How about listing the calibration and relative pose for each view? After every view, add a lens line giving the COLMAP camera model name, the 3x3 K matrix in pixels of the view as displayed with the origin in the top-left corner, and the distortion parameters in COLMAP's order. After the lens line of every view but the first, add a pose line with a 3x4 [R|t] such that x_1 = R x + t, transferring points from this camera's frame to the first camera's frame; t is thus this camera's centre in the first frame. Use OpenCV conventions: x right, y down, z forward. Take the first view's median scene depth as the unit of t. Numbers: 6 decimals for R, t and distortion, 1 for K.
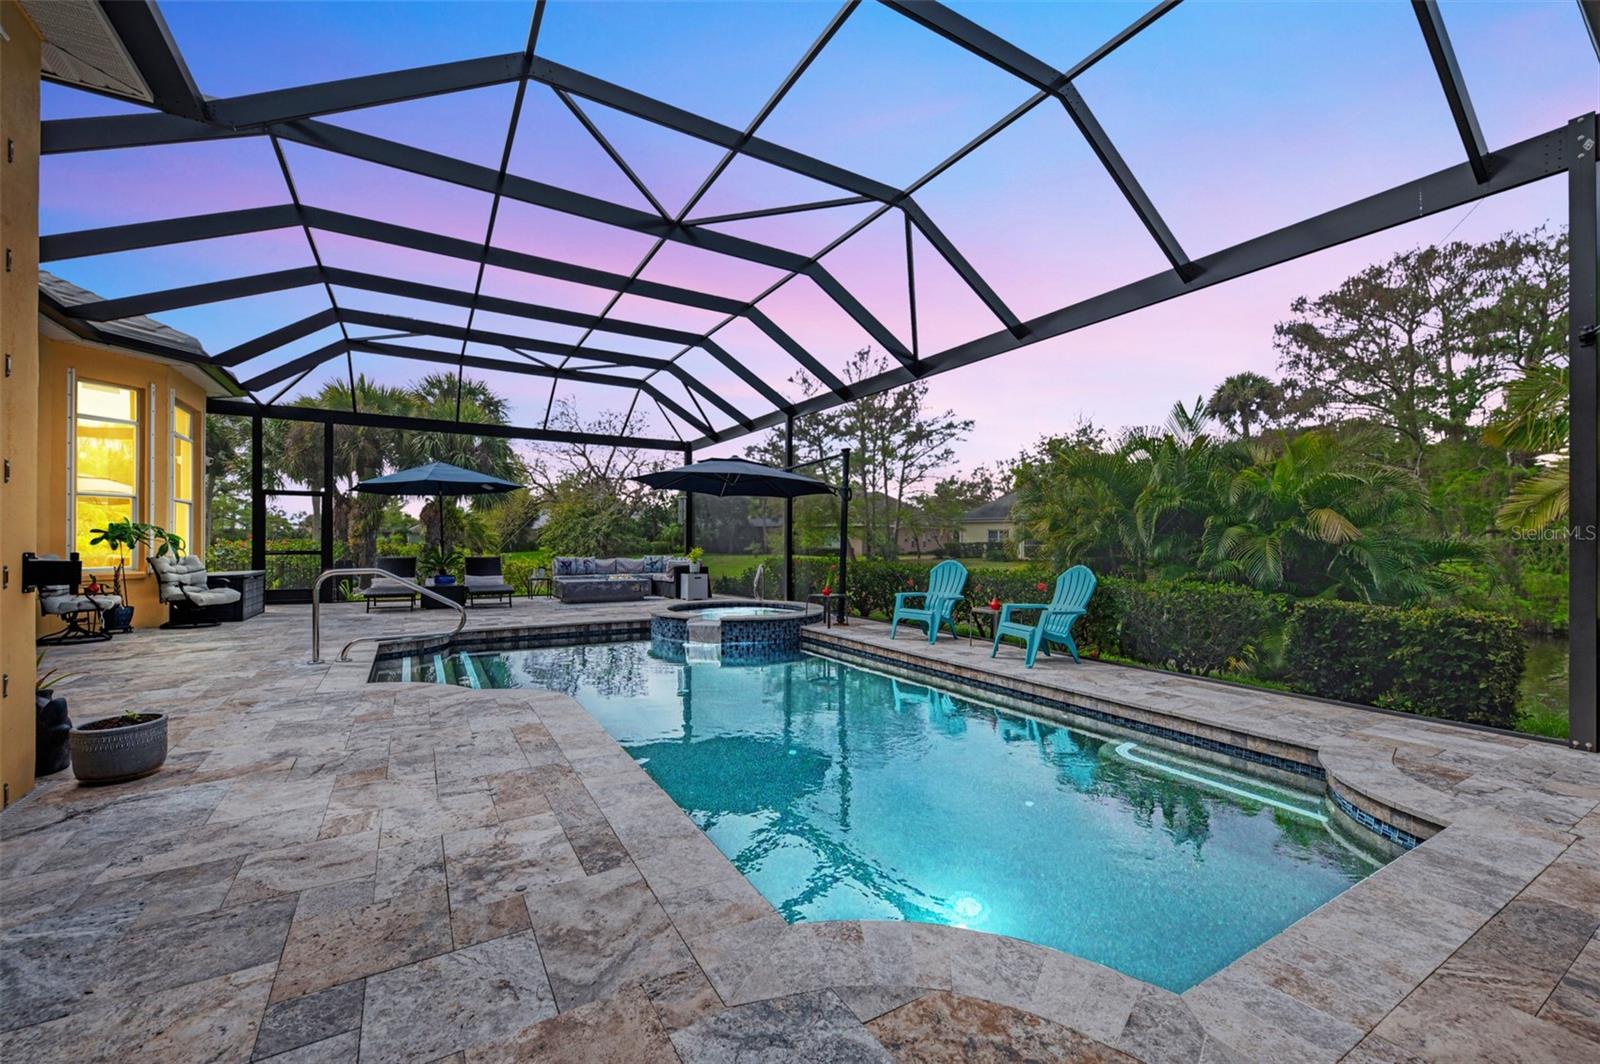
lens RADIAL K [[650.7, 0, 794.8], [0, 650.7, 537.5], [0, 0, 1]] dist [0.003448, -0.000124]
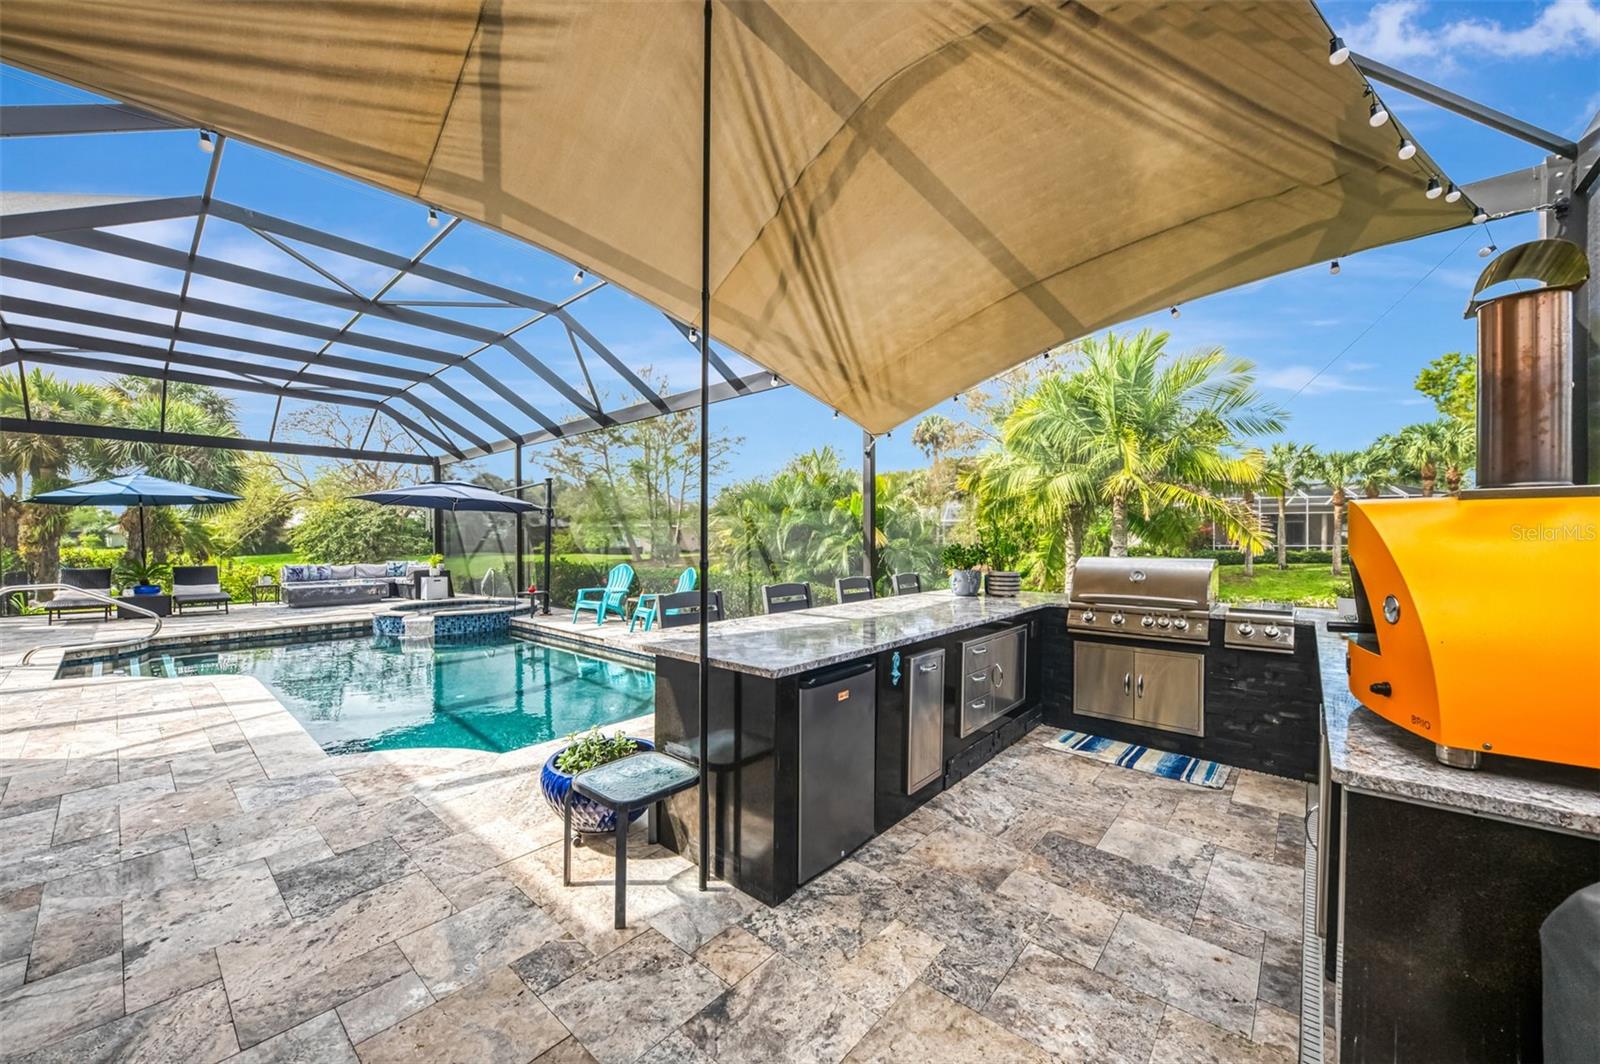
lens RADIAL K [[588.4, 0, 797.4], [0, 588.4, 542.5], [0, 0, 1]] dist [0.000159, -0.004793]
pose [[0.944879, -0.007939, 0.327324, 0.147816], [0.004237, 0.999919, 0.012022, -0.018903], [-0.327393, -0.009972, 0.944836, -0.231969]]
